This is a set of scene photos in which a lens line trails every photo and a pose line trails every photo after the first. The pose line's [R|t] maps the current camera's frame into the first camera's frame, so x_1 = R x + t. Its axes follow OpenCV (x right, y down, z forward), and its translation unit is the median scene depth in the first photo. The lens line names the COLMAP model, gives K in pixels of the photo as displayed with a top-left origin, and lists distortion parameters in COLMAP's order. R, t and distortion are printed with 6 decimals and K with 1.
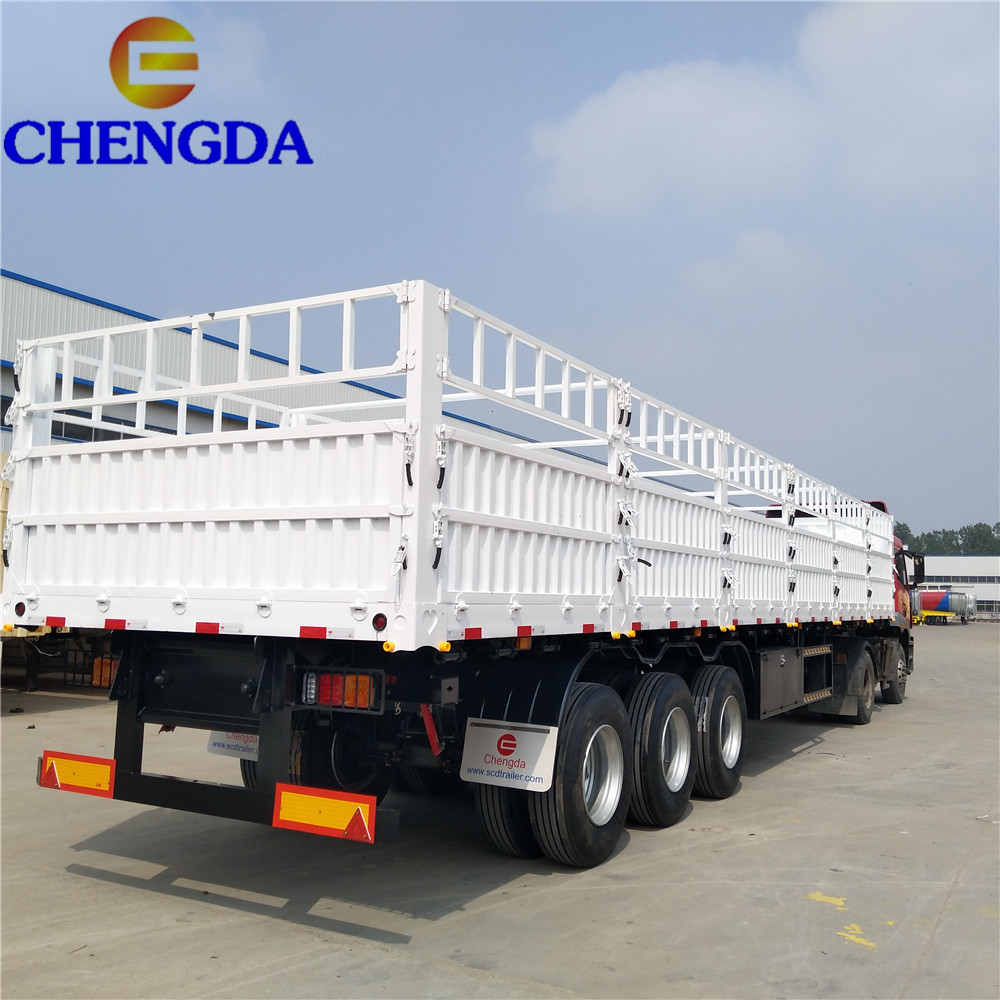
lens RADIAL K [[1027.5, 0, 505.3], [0, 1027.5, 497.2], [0, 0, 1]] dist [0.039381, 0.000000]
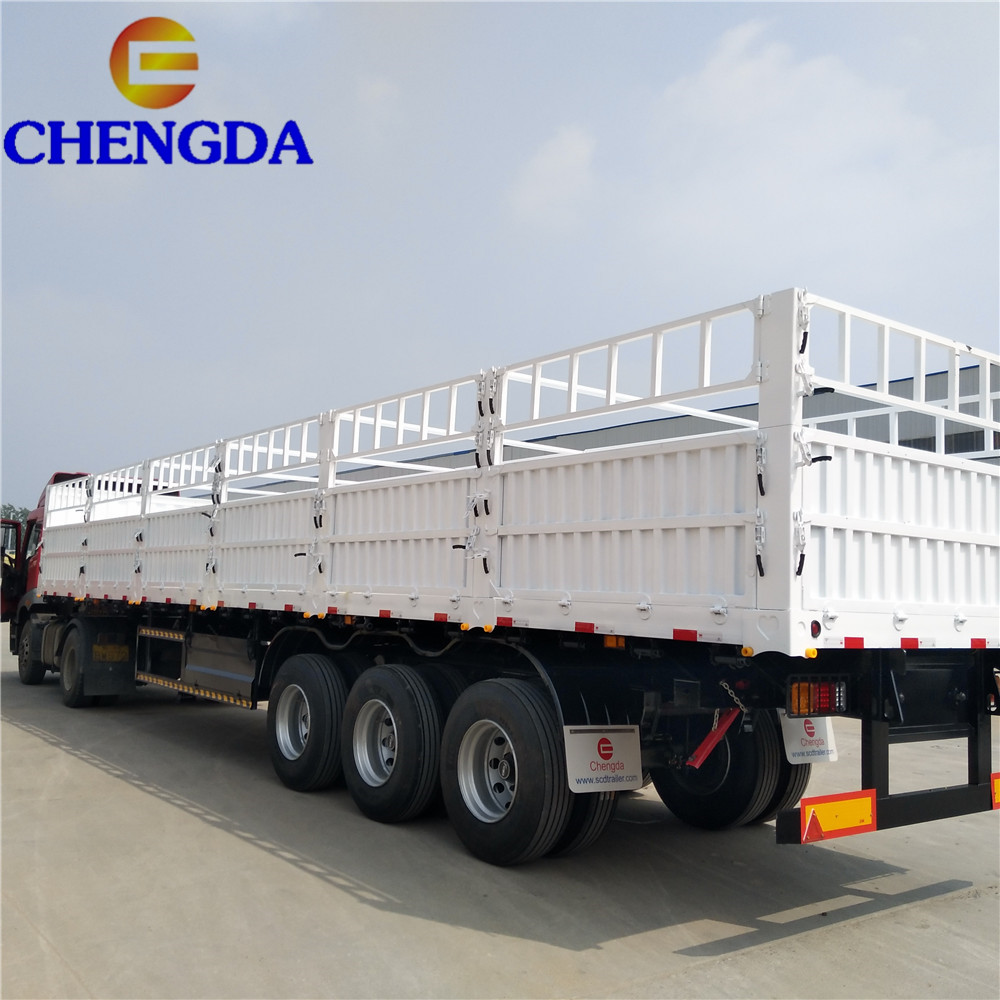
lens RADIAL K [[1027.5, 0, 499.8], [0, 1027.5, 497.8], [0, 0, 1]] dist [0.039381, 0.000000]
pose [[0.395492, 0.081334, 0.914861, -1.359630], [-0.113941, 0.992722, -0.039000, 0.068453], [-0.911375, -0.088816, 0.401880, 0.944902]]
